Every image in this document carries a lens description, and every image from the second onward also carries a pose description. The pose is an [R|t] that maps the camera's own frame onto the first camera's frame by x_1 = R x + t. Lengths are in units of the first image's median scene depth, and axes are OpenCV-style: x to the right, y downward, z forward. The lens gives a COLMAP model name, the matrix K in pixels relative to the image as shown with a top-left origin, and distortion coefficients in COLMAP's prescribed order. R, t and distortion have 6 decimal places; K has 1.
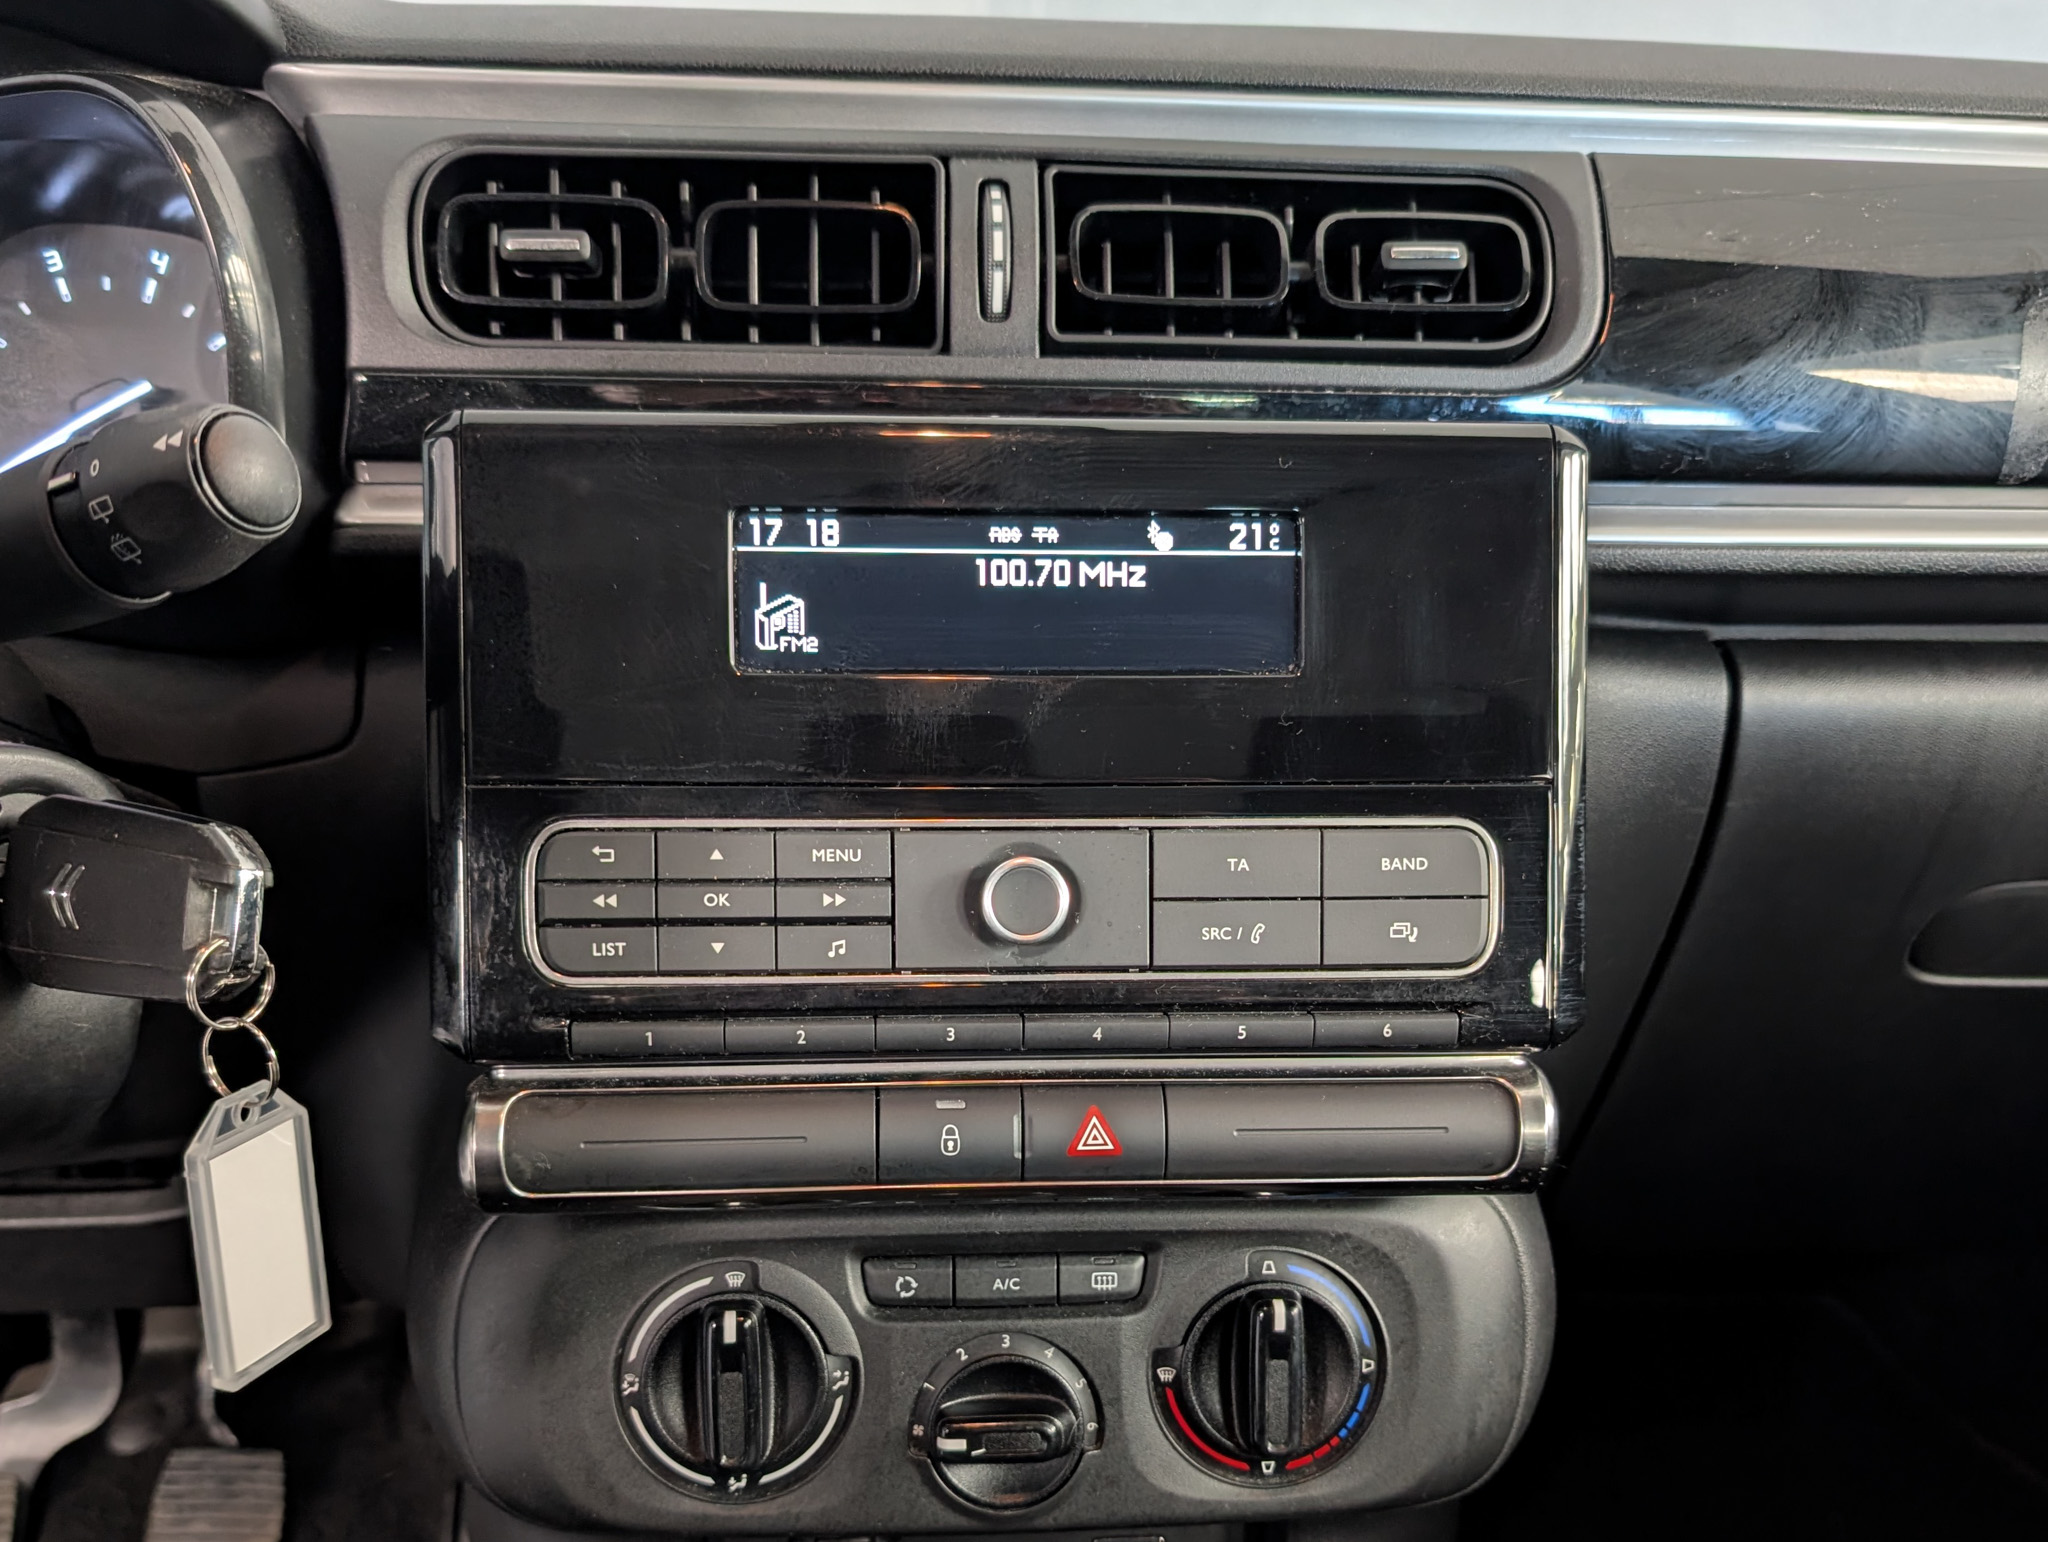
lens RADIAL K [[1840.0, 0, 1024.7], [0, 1840.0, 981.4], [0, 0, 1]] dist [0.066323, -0.183413]
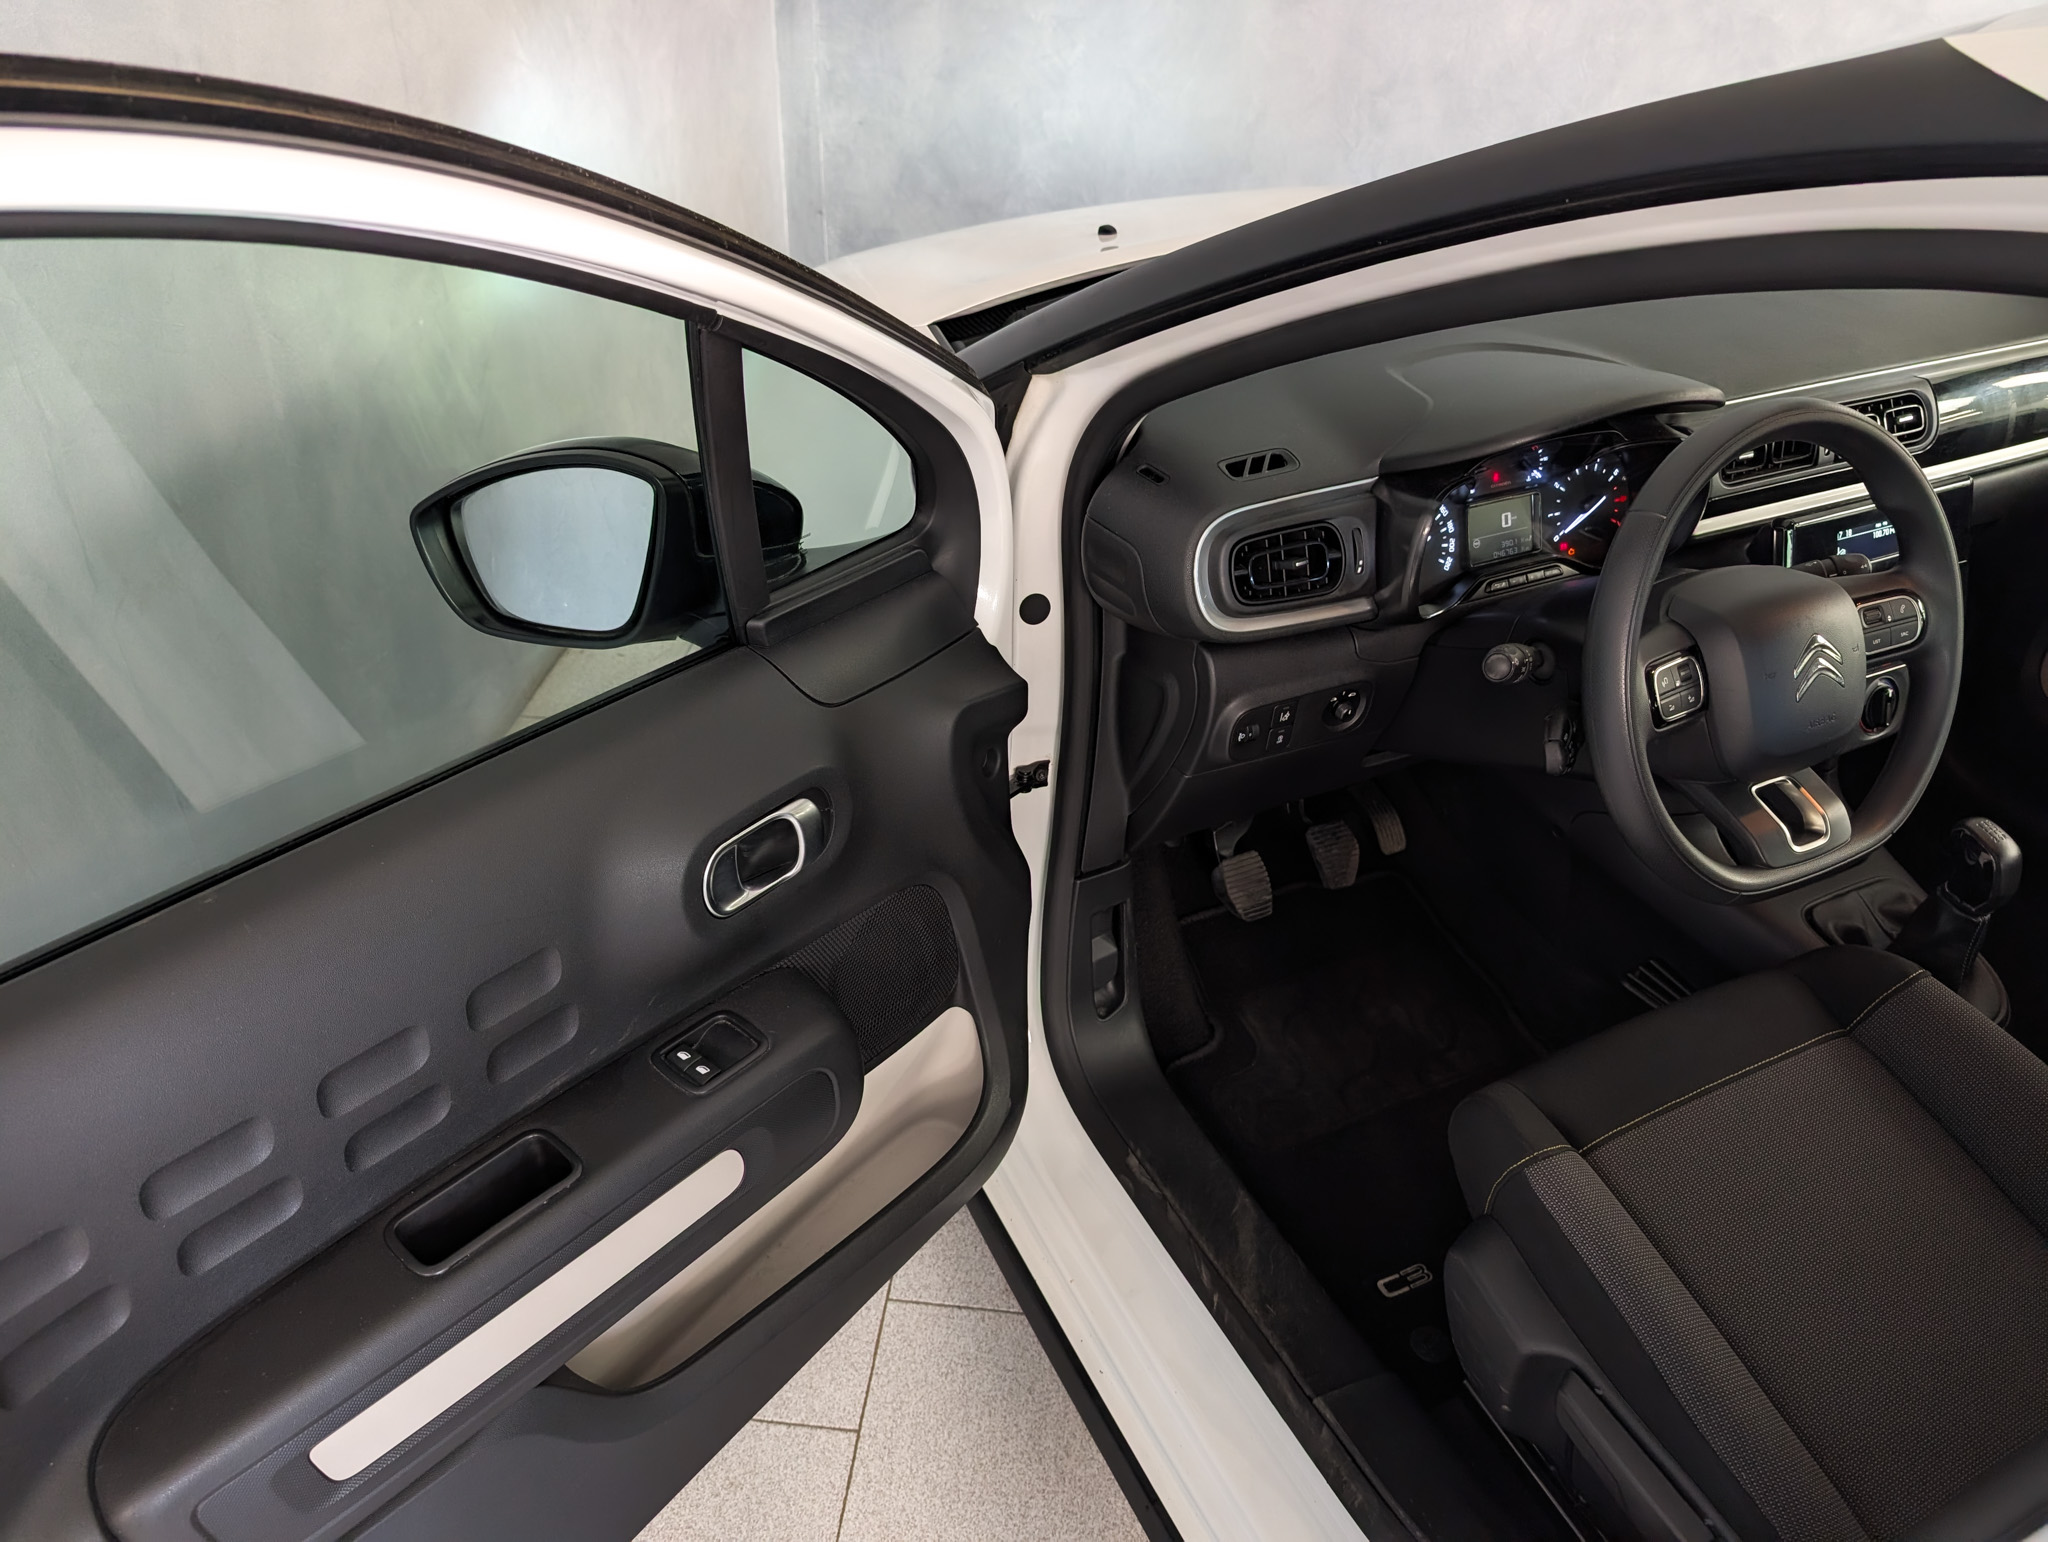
lens RADIAL K [[1494.3, 0, 1024.0], [0, 1494.3, 771.0], [0, 0, 1]] dist [0.031318, -0.036345]
pose [[0.926852, -0.213935, 0.308508, -2.781527], [0.142253, 0.960603, 0.238760, -0.740874], [-0.347432, -0.177409, 0.920770, -1.476312]]
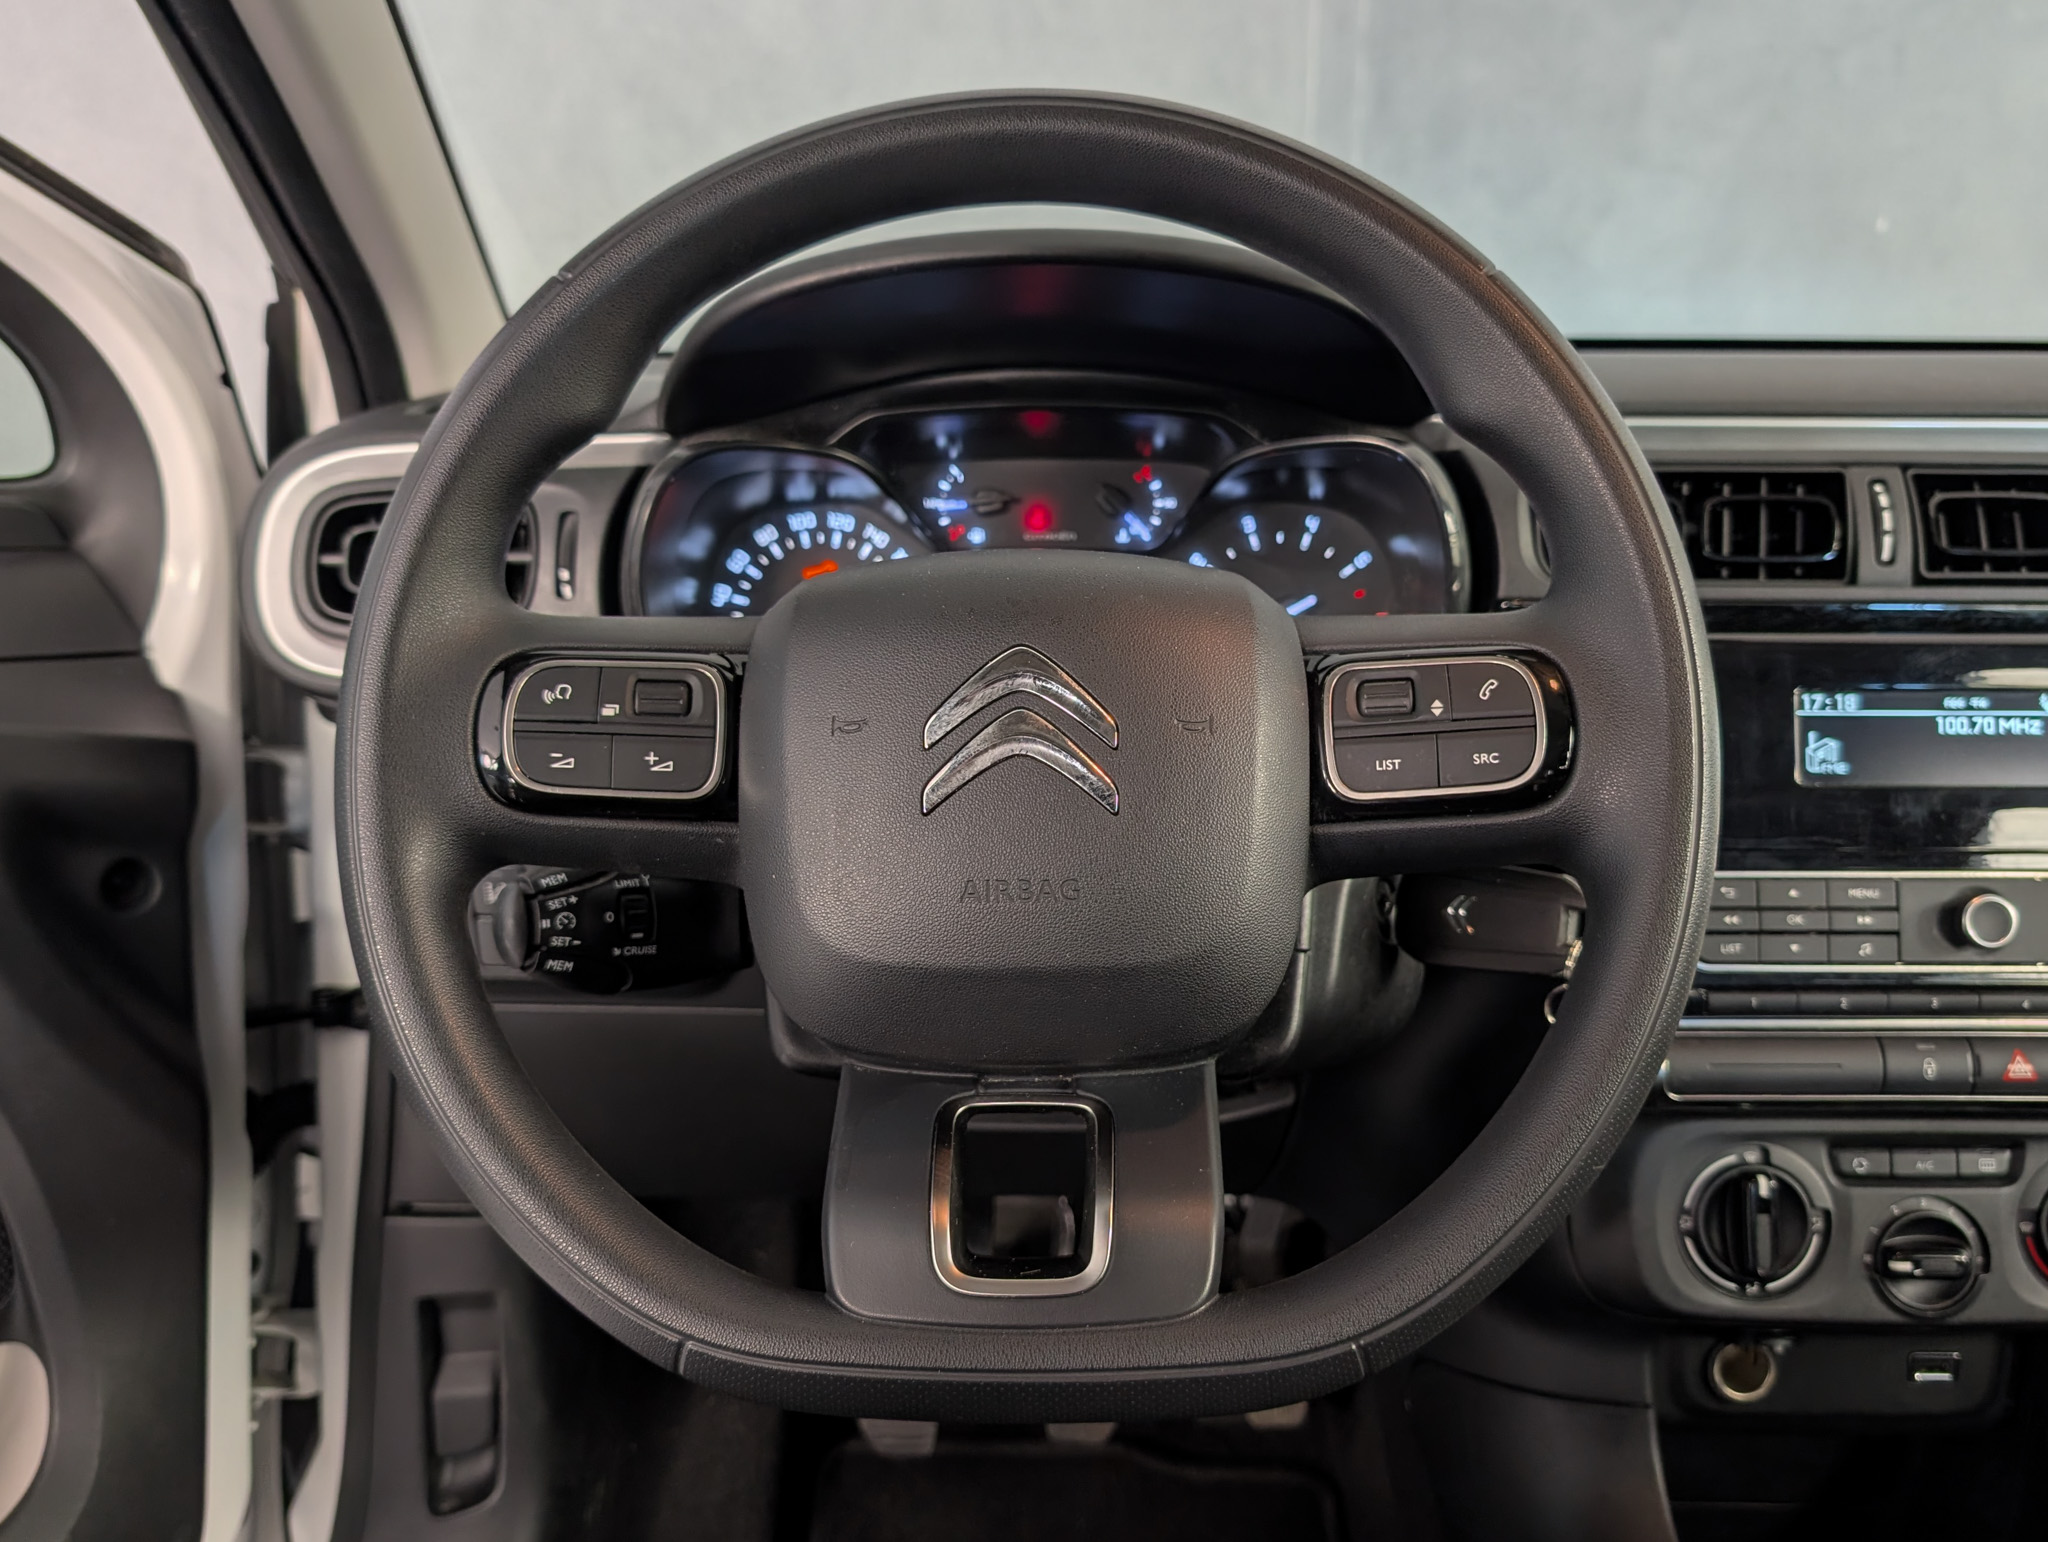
lens RADIAL K [[1682.9, 0, 1055.0], [0, 1682.9, 786.3], [0, 0, 1]] dist [0.088300, -0.167213]
pose [[0.995466, 0.003551, -0.095052, -0.628433], [-0.014261, 0.993579, -0.112238, 0.017056], [0.094043, 0.113084, 0.989125, -0.555821]]
